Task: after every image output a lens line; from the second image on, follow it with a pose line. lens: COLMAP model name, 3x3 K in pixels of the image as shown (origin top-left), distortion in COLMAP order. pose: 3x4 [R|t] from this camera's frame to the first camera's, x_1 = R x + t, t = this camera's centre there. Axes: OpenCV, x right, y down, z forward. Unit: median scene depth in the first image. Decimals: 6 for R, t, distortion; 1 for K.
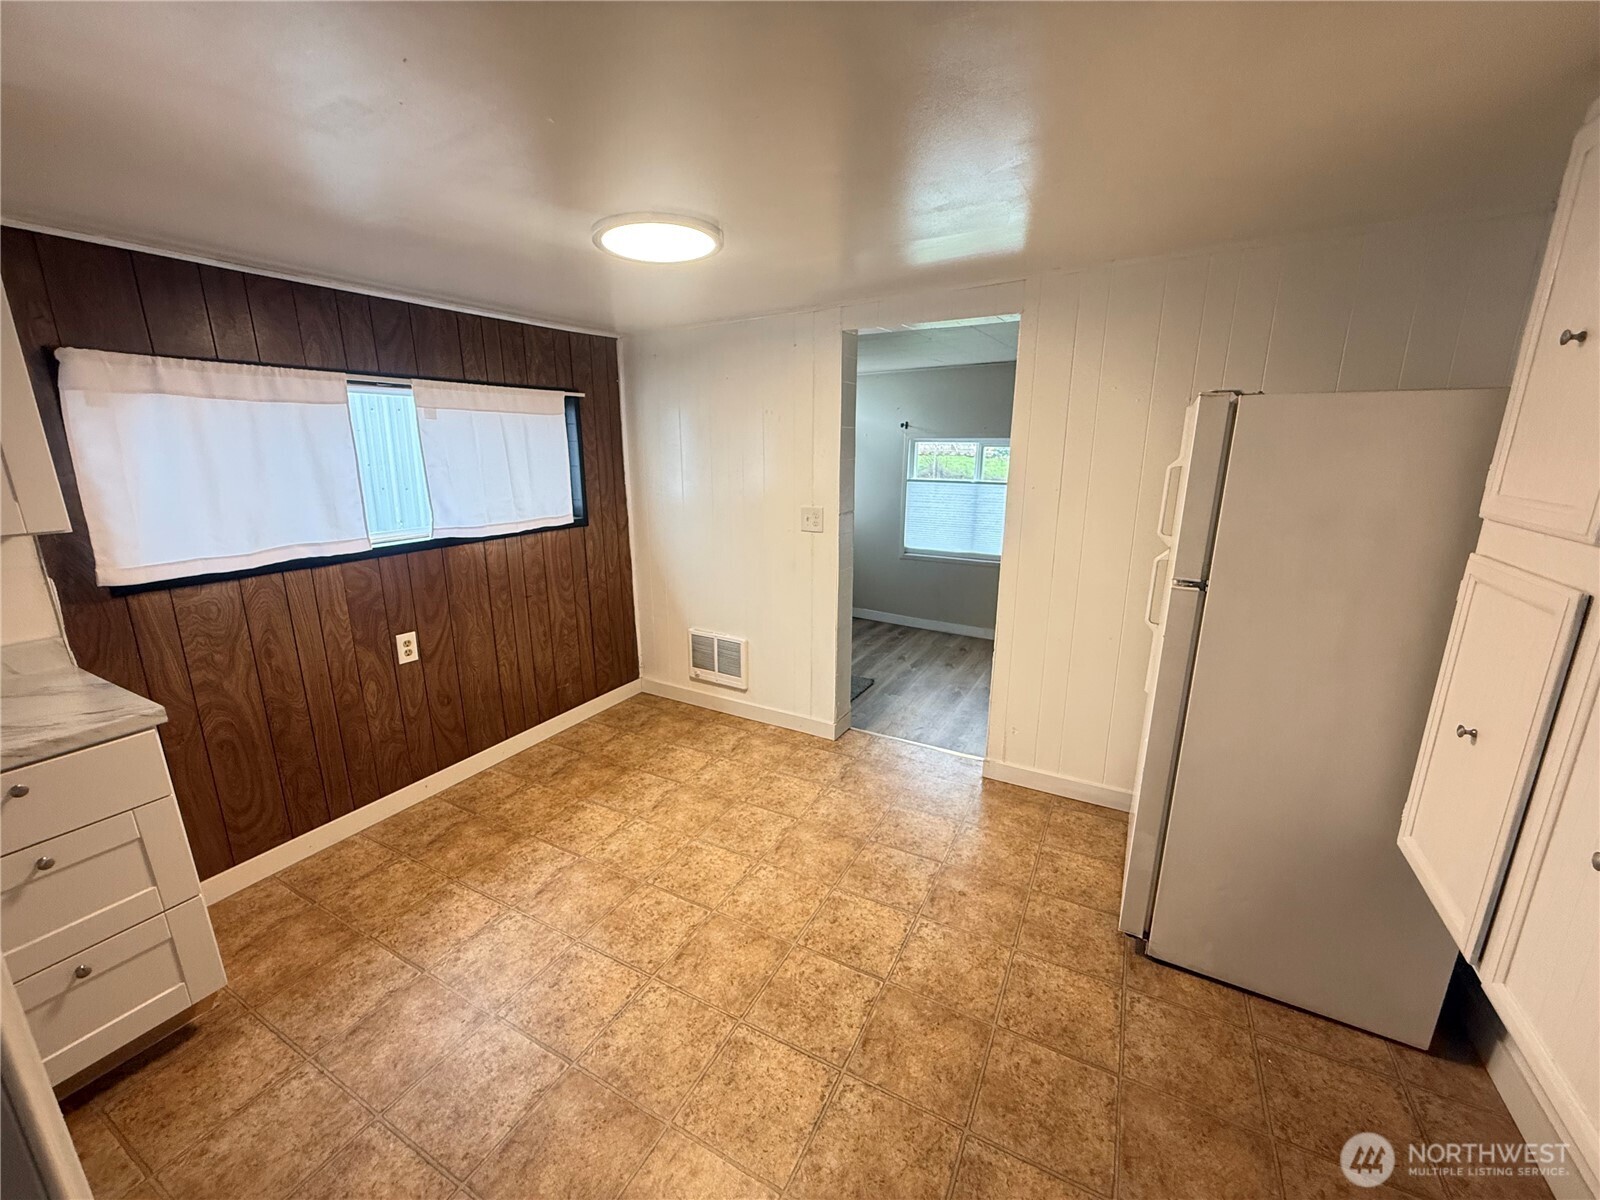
lens RADIAL K [[633.4, 0, 803.1], [0, 633.4, 601.1], [0, 0, 1]] dist [0.000557, 0.000018]
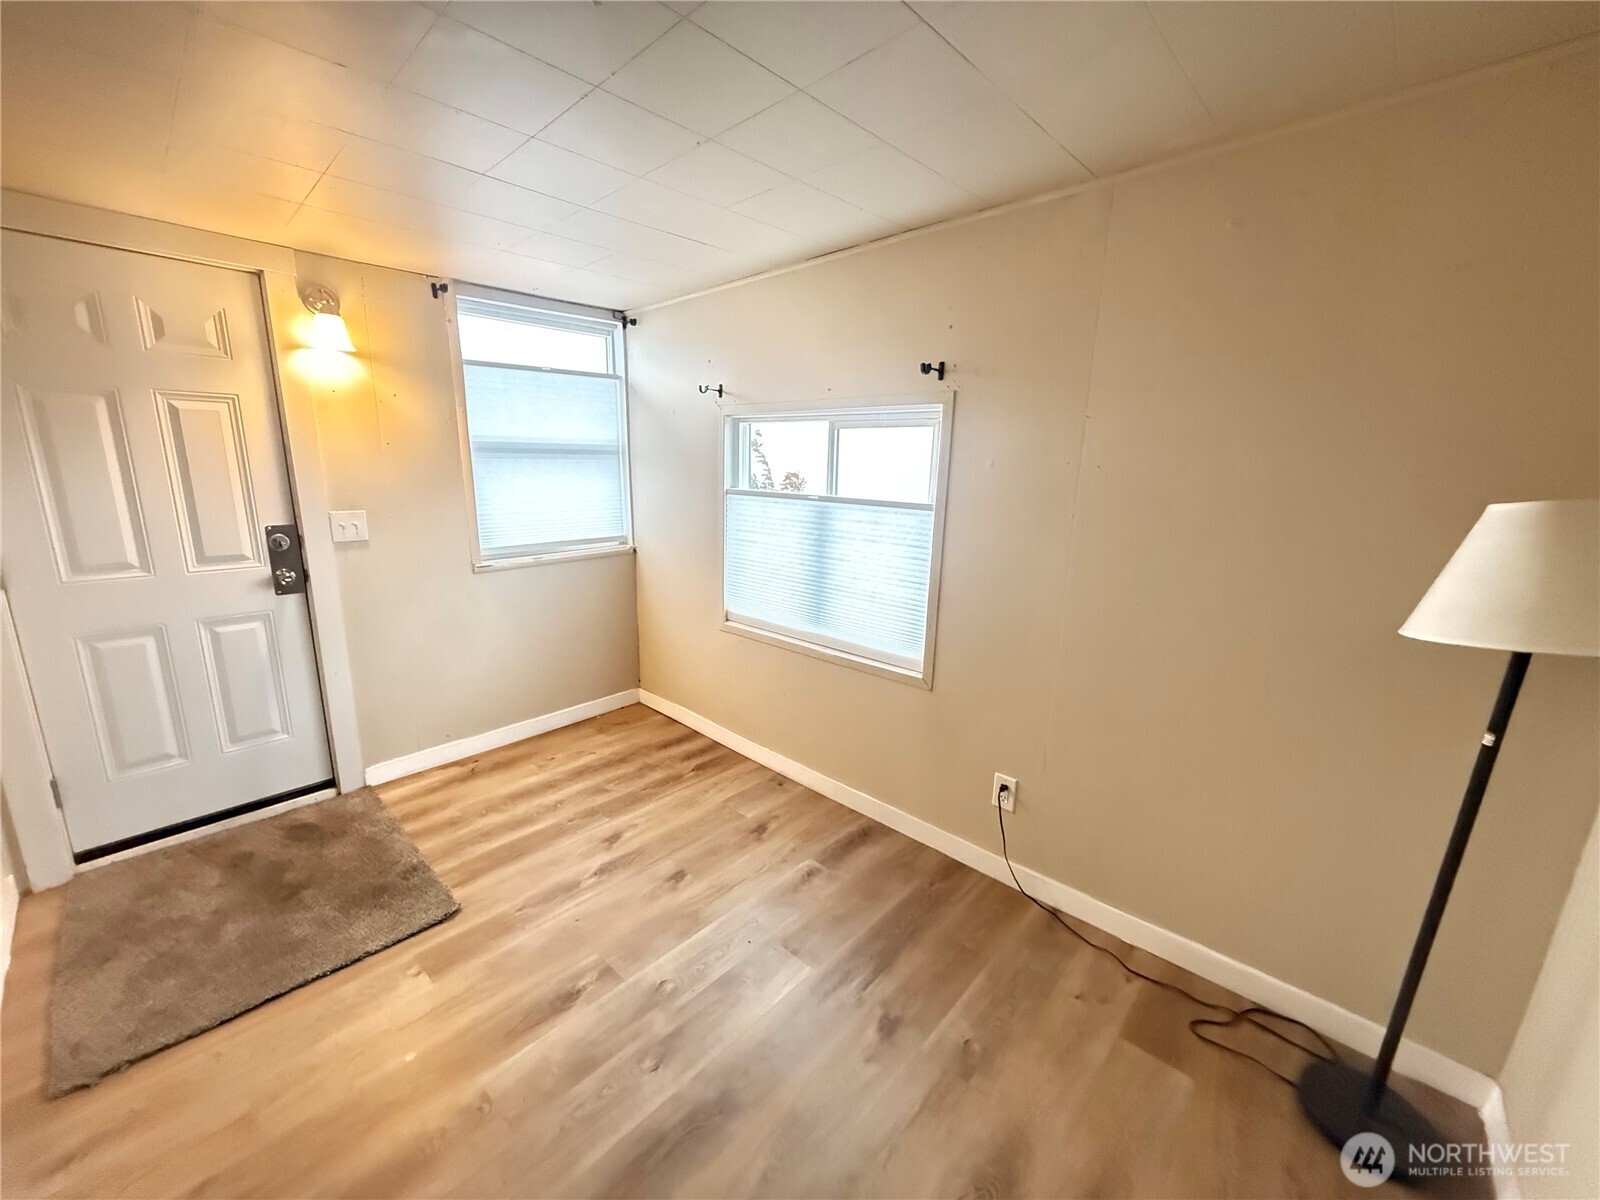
lens RADIAL K [[633.4, 0, 795.6], [0, 633.4, 595.3], [0, 0, 1]] dist [0.000557, 0.000018]
pose [[0.966372, 0.057526, -0.250630, 0.380015], [-0.065940, 0.997503, -0.025298, -0.093361], [0.248549, 0.040974, 0.967752, 0.496600]]
